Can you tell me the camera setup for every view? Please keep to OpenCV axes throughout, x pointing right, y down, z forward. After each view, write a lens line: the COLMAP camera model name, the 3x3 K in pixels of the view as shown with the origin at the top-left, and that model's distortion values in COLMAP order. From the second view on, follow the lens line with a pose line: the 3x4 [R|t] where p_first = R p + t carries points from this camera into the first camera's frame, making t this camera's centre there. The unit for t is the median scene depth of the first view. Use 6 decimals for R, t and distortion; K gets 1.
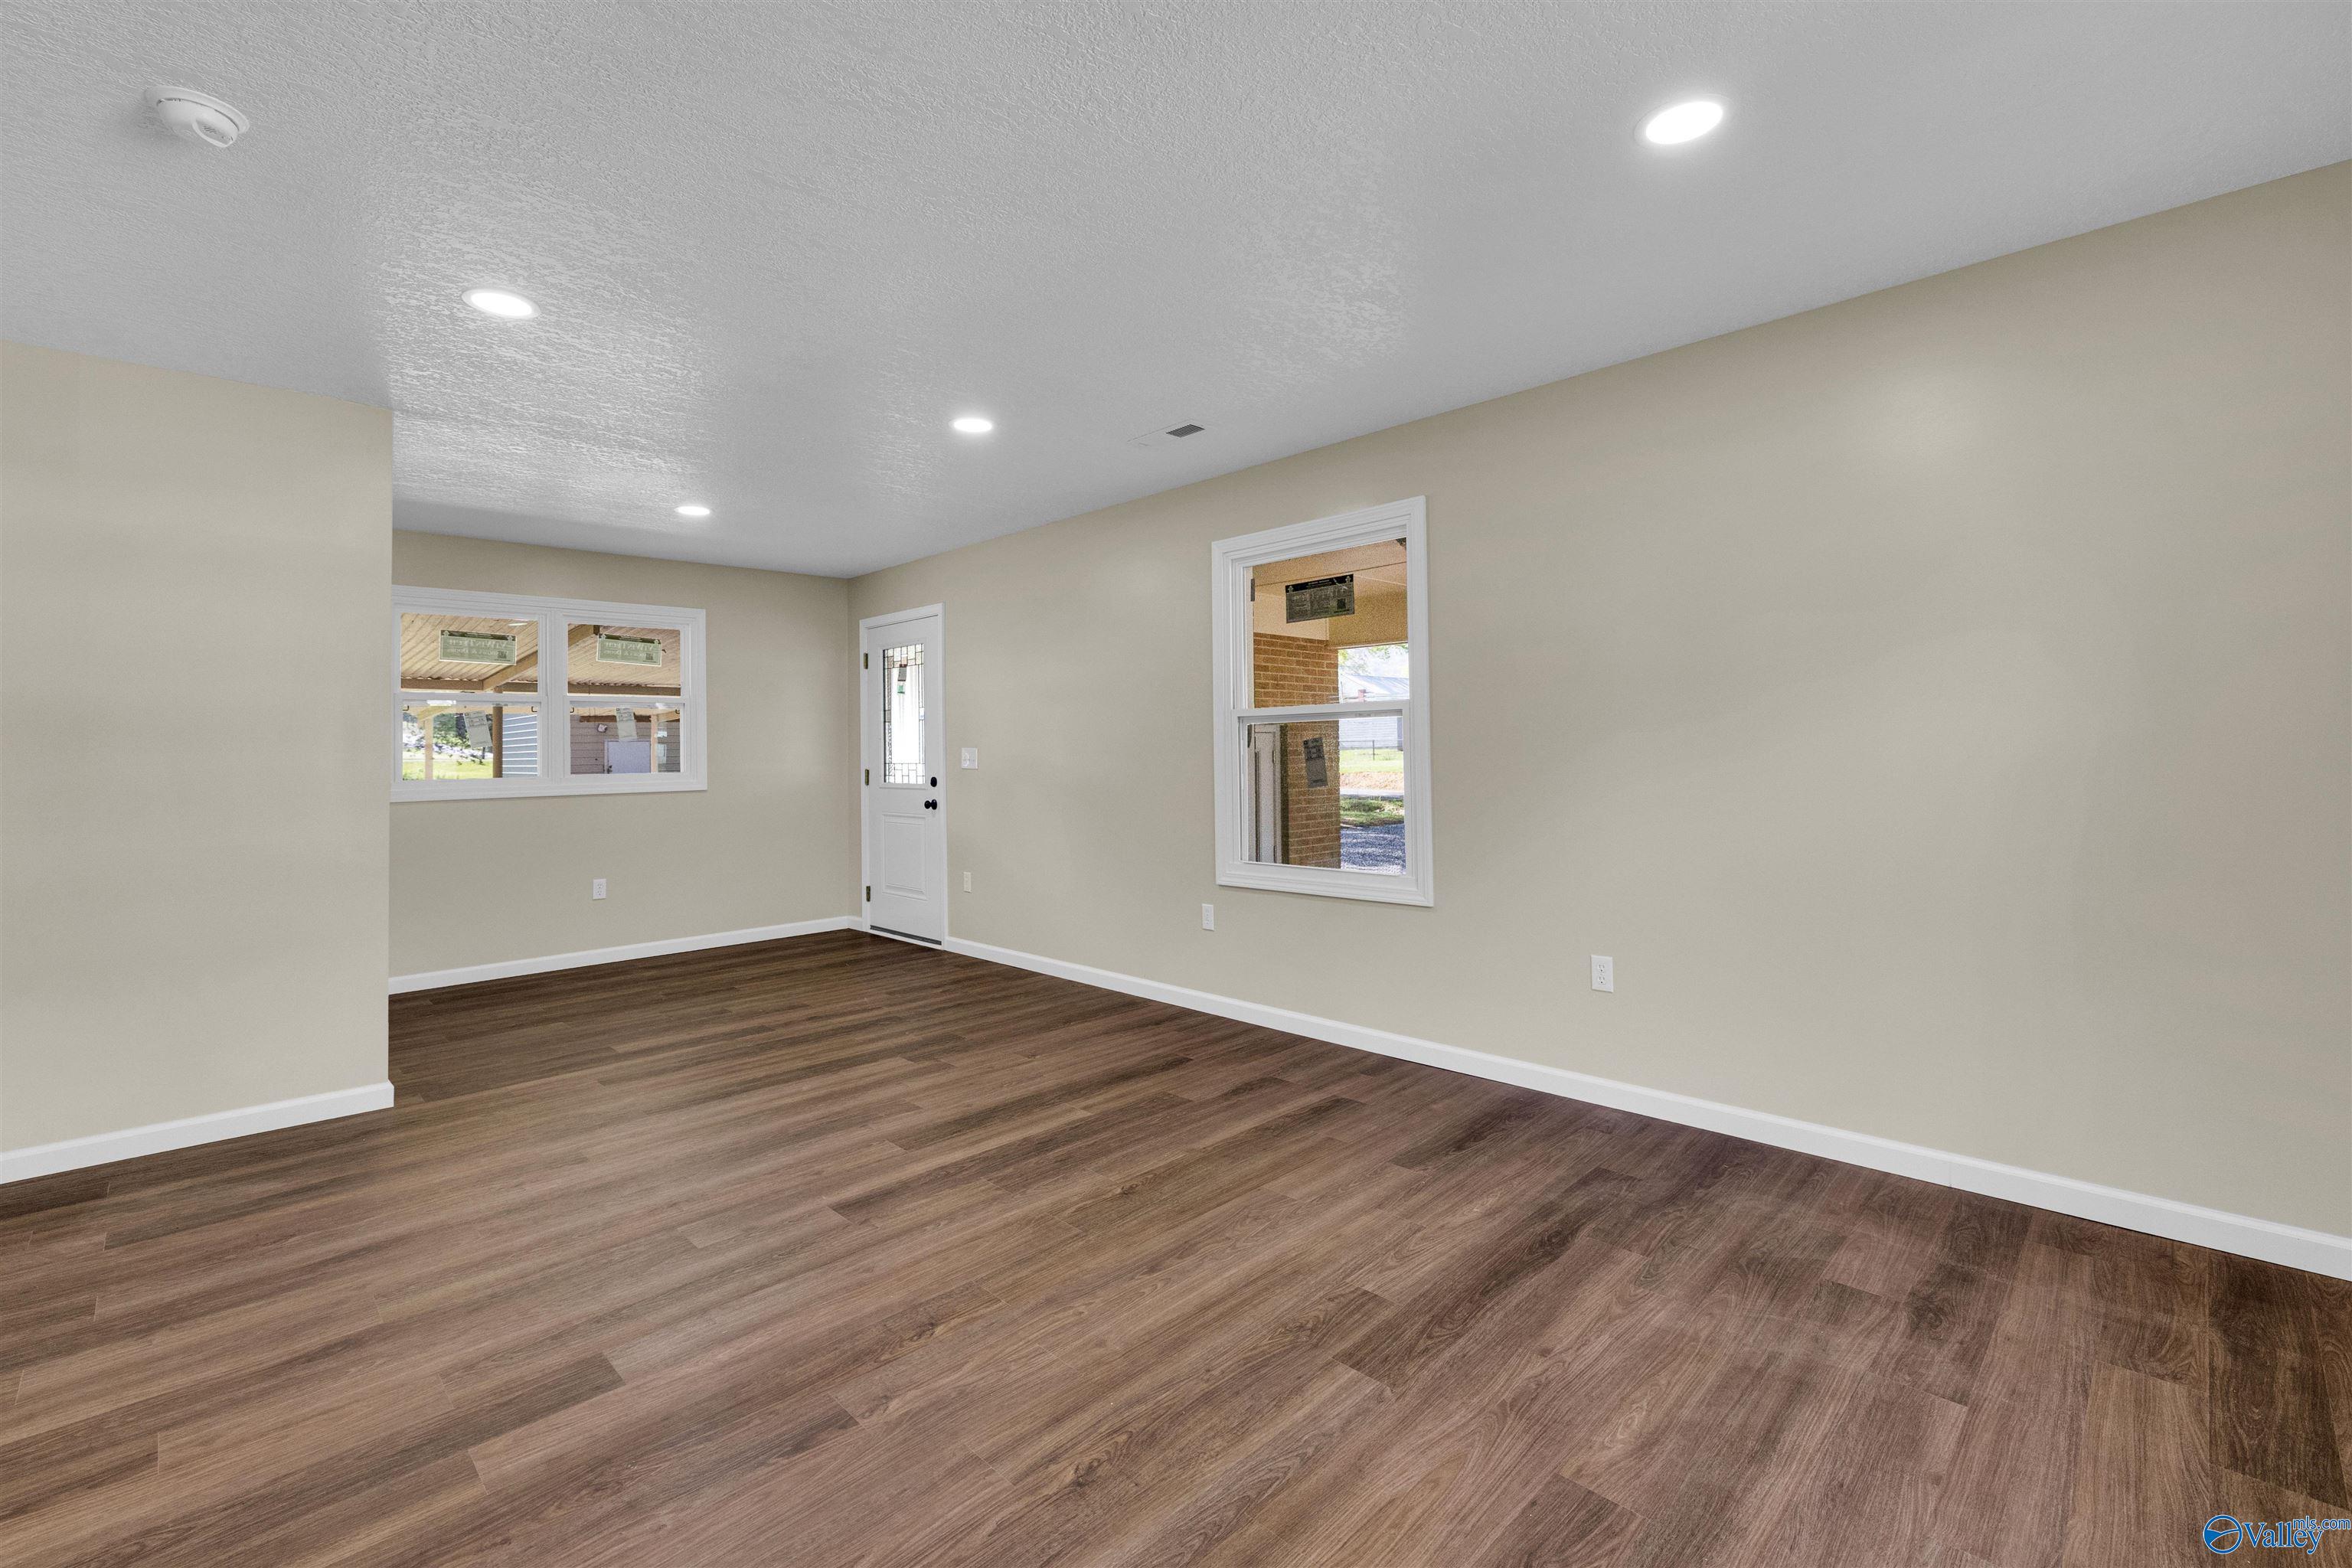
lens RADIAL K [[1000.7, 0, 1162.1], [0, 1000.7, 763.4], [0, 0, 1]] dist [-0.000865, 0.000008]
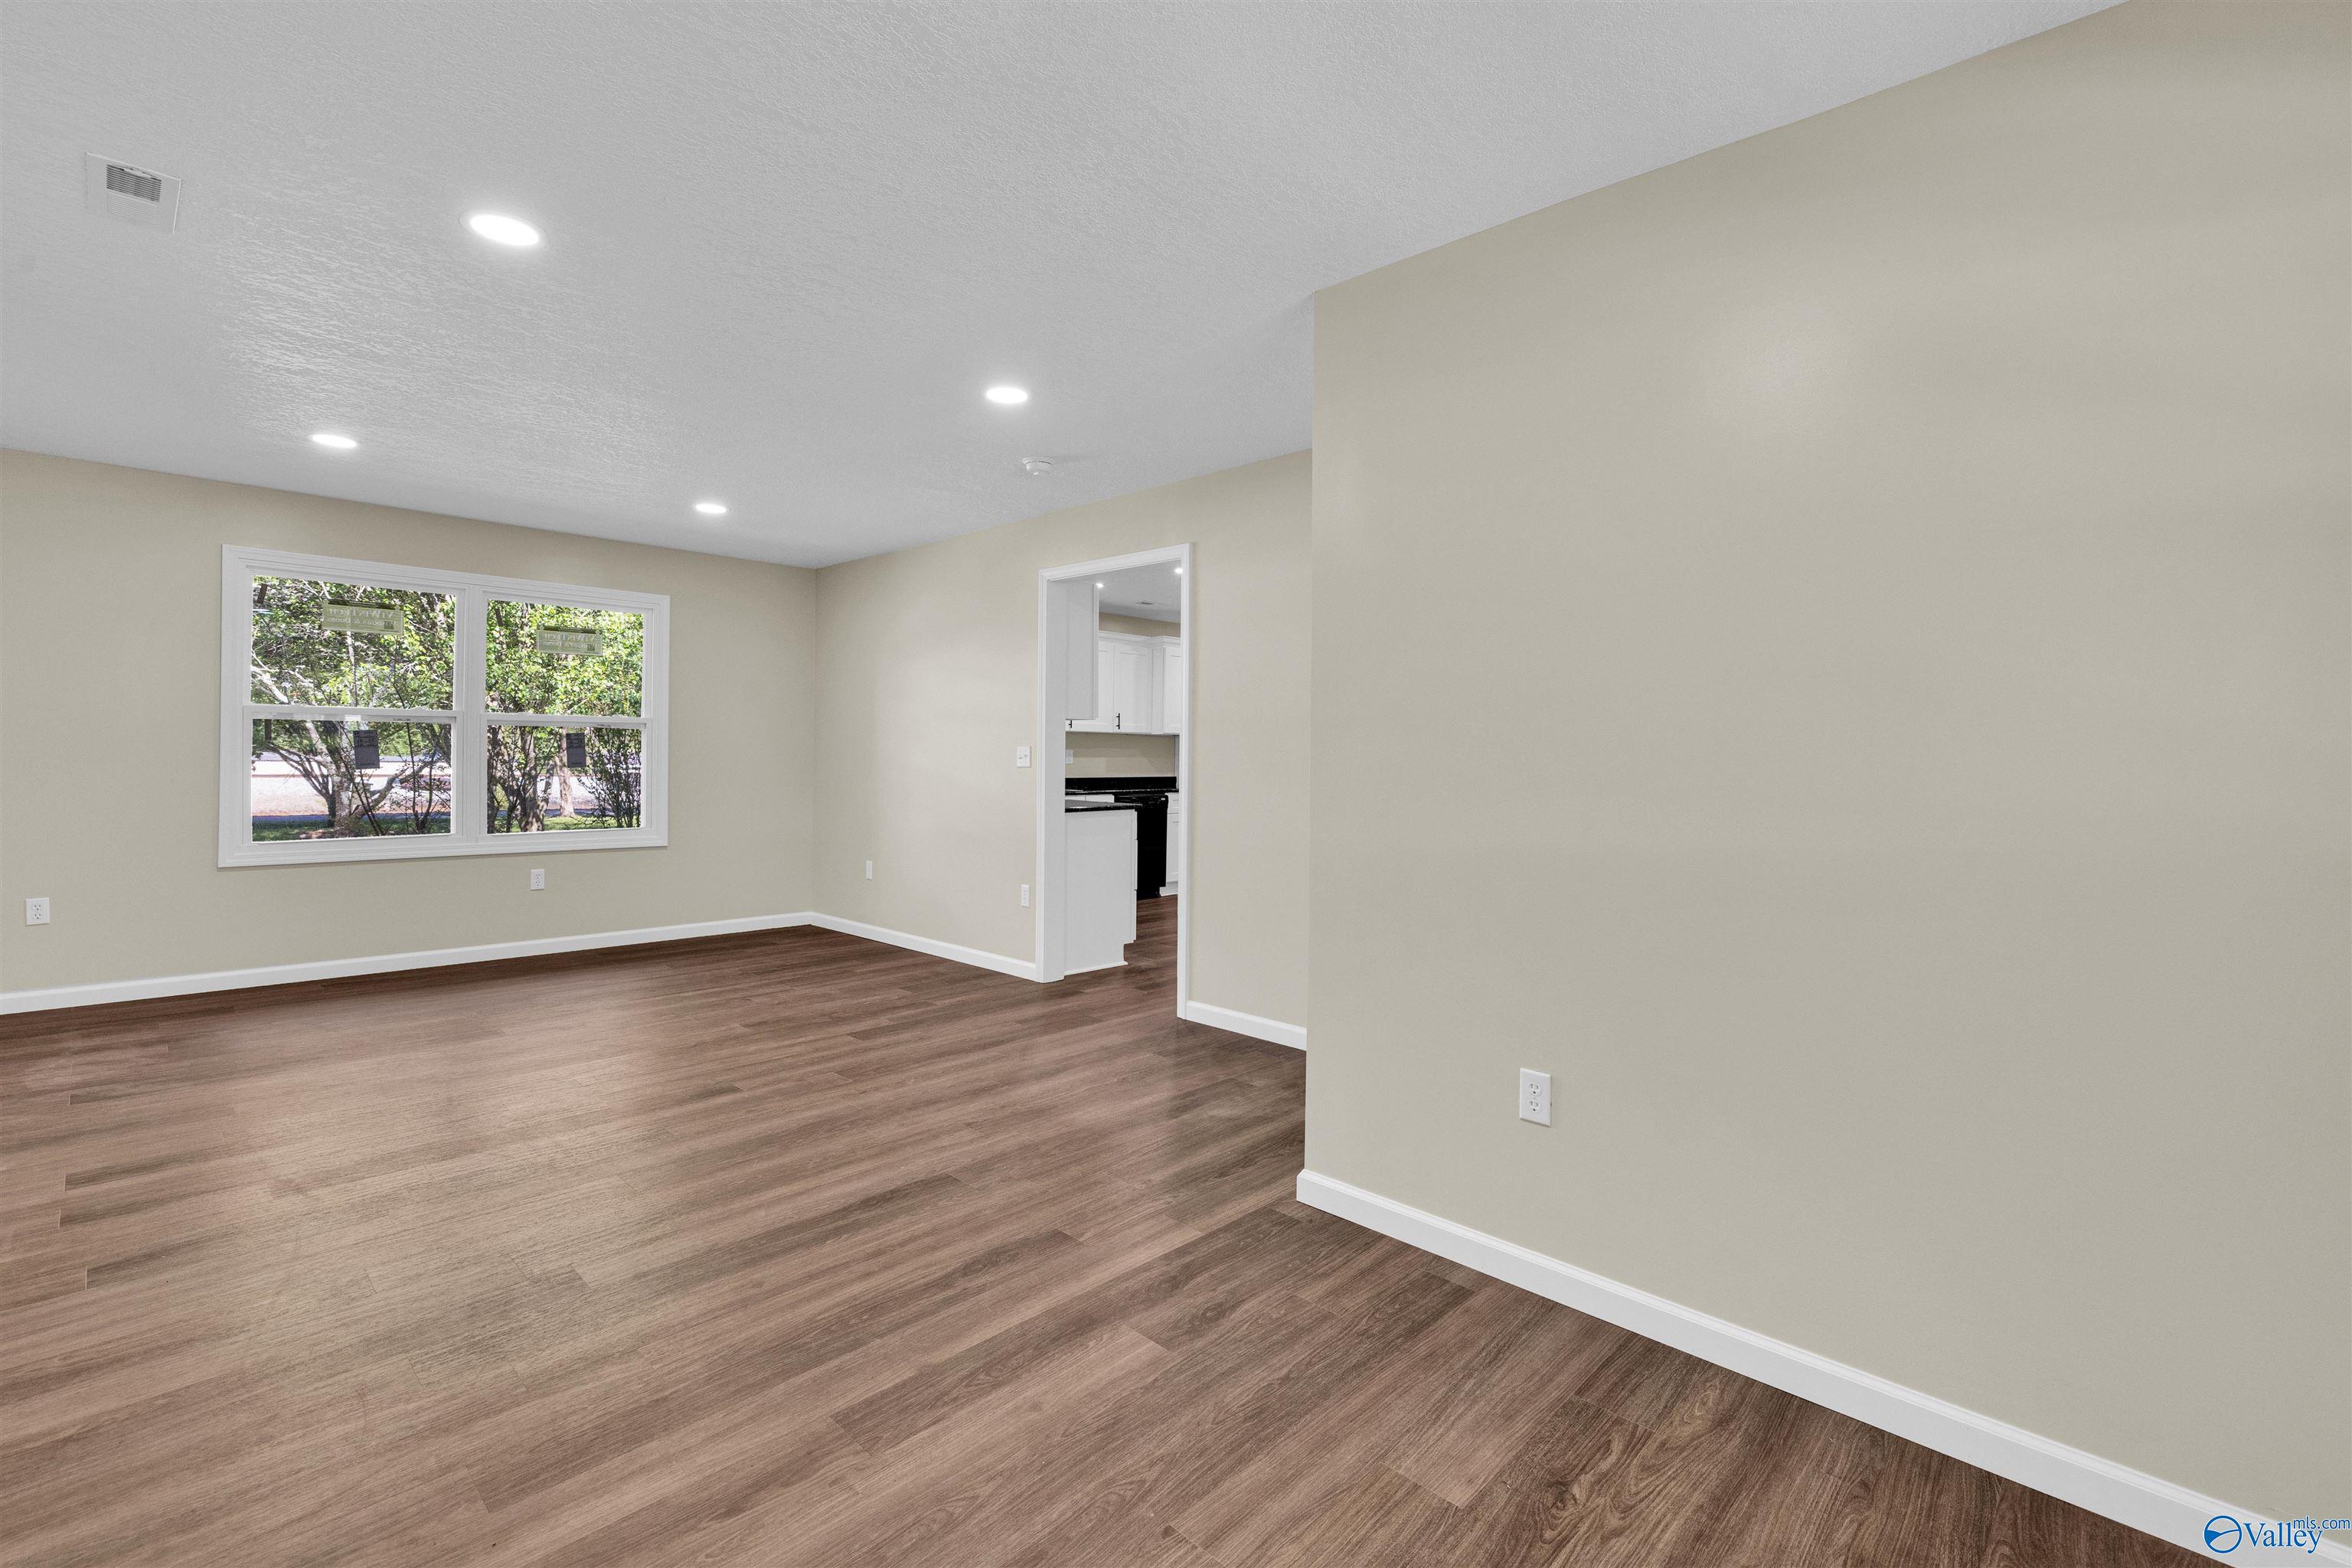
lens RADIAL K [[1000.7, 0, 1162.1], [0, 1000.7, 763.4], [0, 0, 1]] dist [-0.000865, 0.000008]
pose [[-0.999387, -0.000624, -0.035004, -0.771928], [-0.001232, 0.999849, 0.017337, -0.013866], [0.034988, 0.017369, -0.999237, 2.146816]]
